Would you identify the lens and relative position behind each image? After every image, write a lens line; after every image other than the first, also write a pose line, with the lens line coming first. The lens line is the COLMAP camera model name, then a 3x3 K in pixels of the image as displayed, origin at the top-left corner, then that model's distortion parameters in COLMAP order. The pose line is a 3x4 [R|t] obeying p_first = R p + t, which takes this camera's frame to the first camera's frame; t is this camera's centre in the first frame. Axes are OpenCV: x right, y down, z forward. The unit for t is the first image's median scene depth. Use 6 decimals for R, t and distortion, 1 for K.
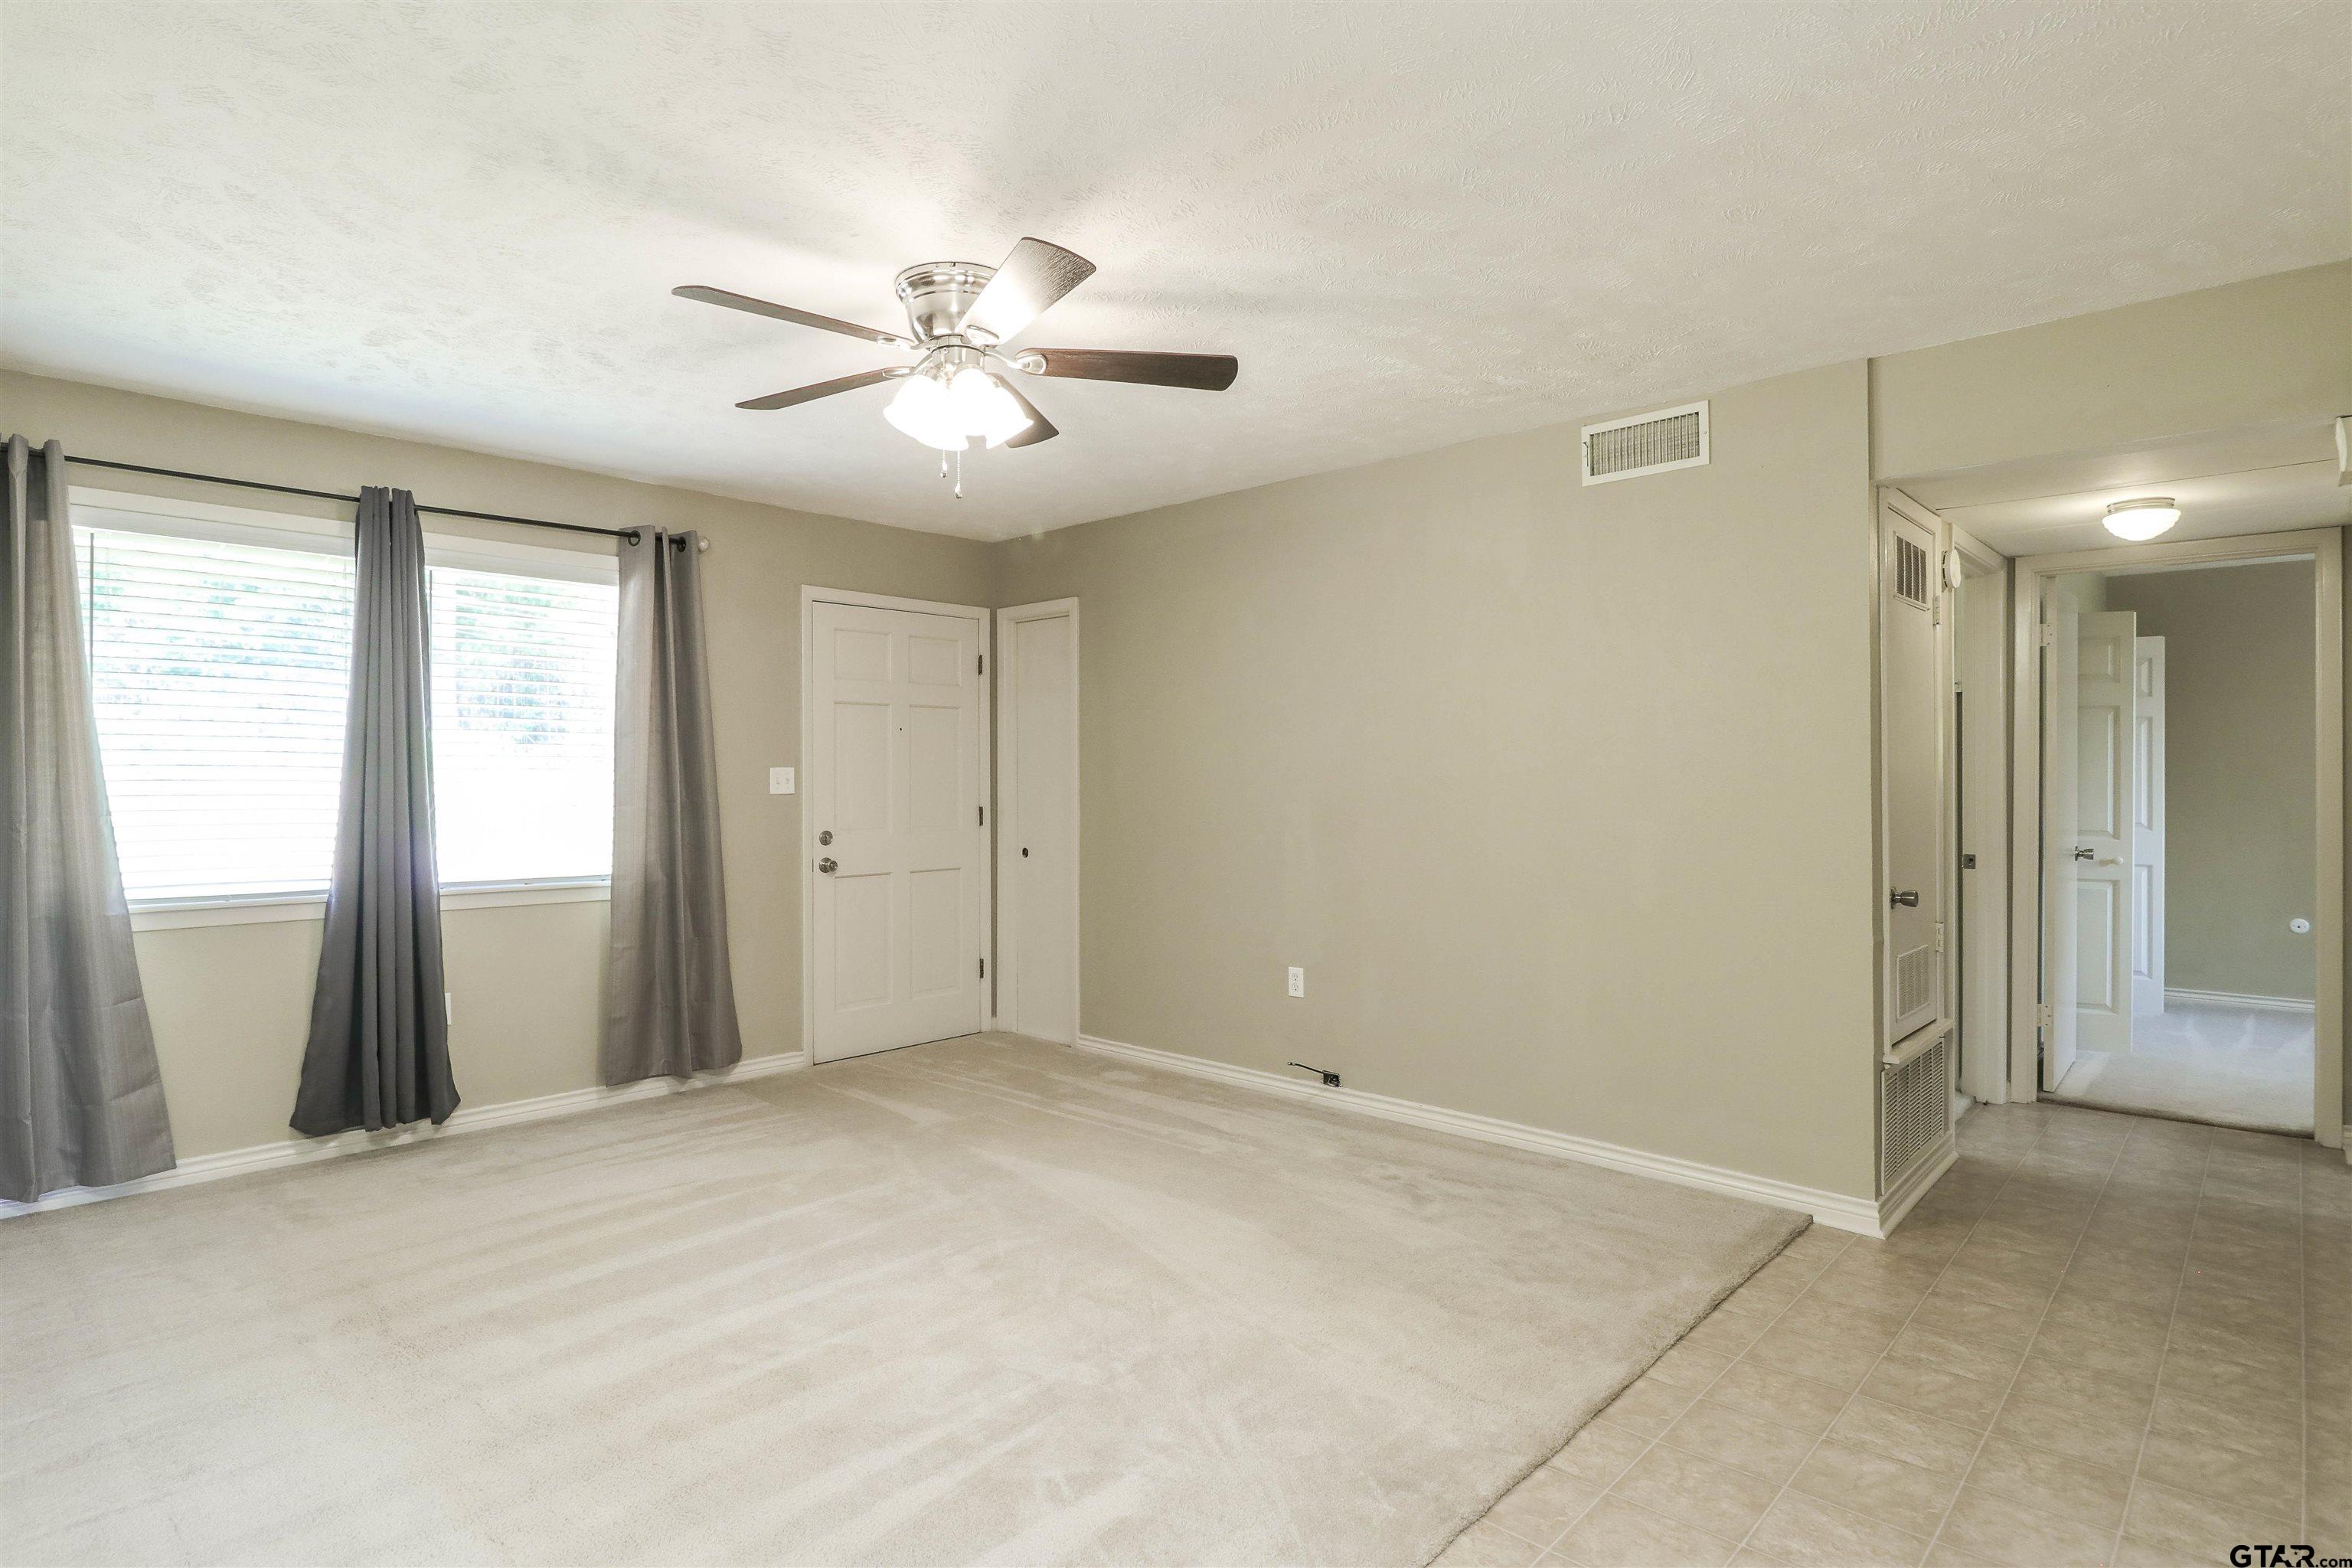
lens RADIAL K [[1243.6, 0, 1163.1], [0, 1243.6, 786.4], [0, 0, 1]] dist [-0.000482, 0.000633]
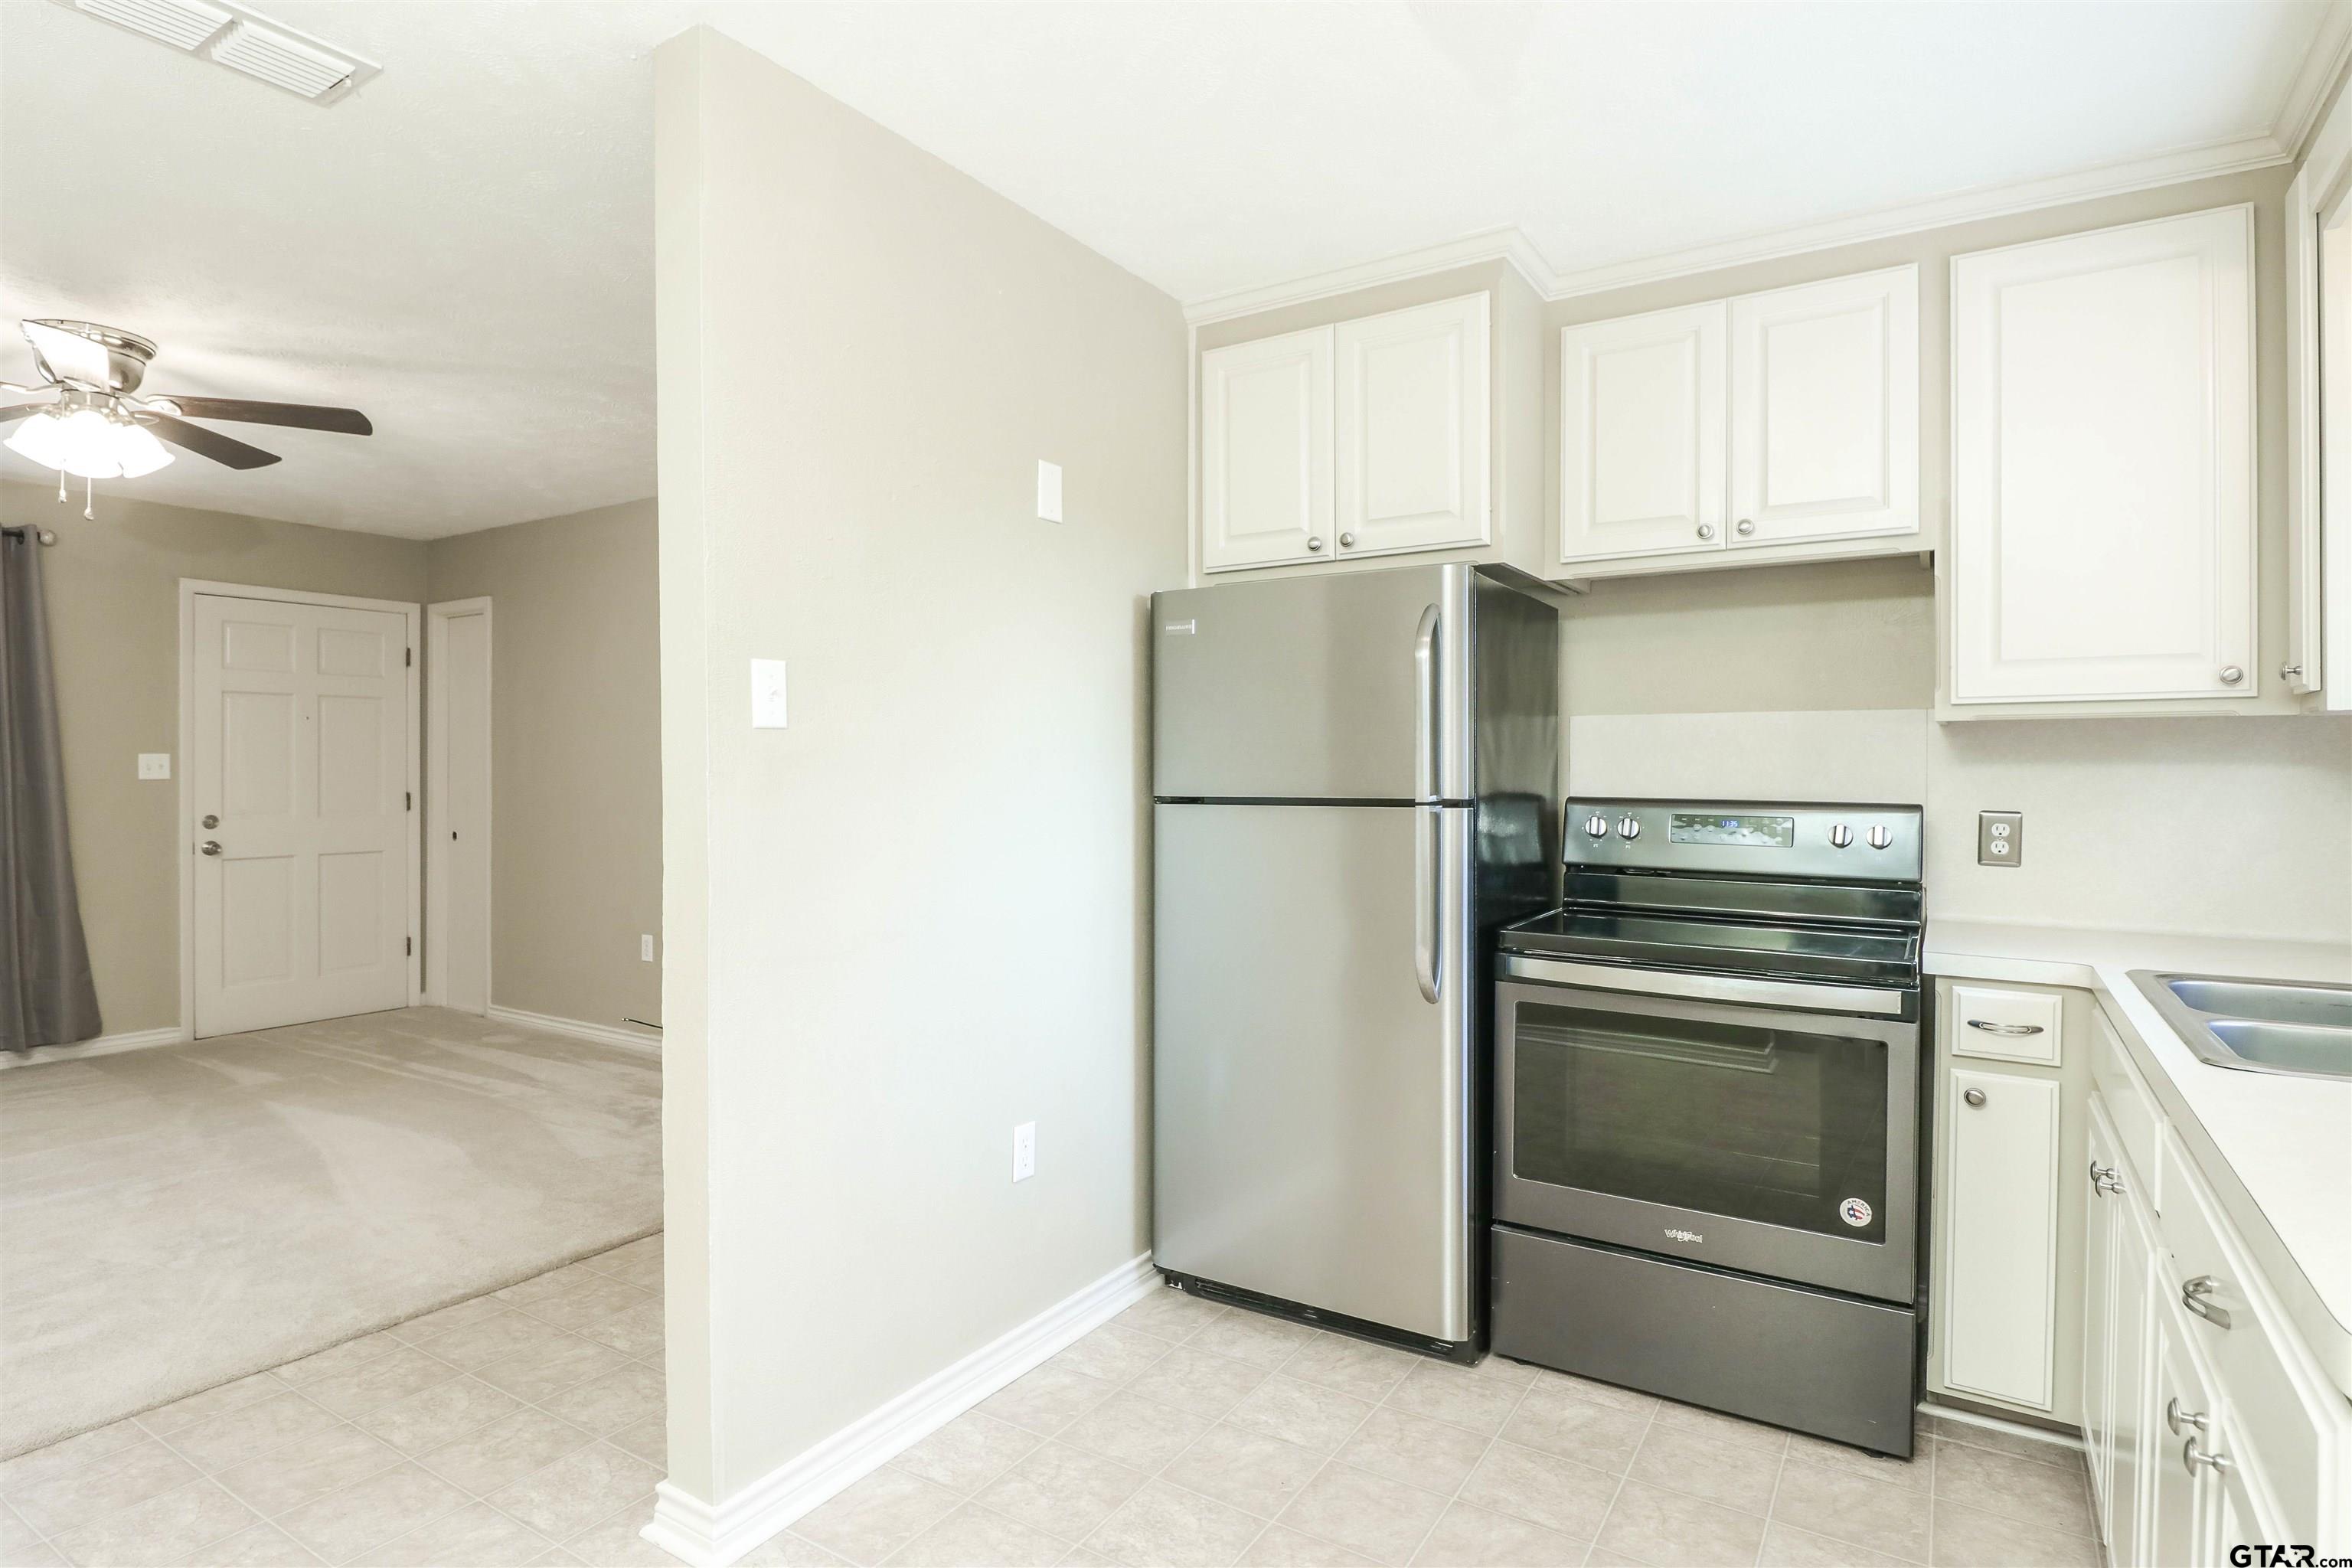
lens RADIAL K [[1275.0, 0, 1176.0], [0, 1275.0, 784.0], [0, 0, 1]] dist [0.005546, 0.000204]
pose [[0.986705, 0.001535, 0.162513, 0.359895], [-0.002212, 0.999990, 0.003985, 0.003892], [-0.162505, -0.004291, 0.986698, -0.192641]]
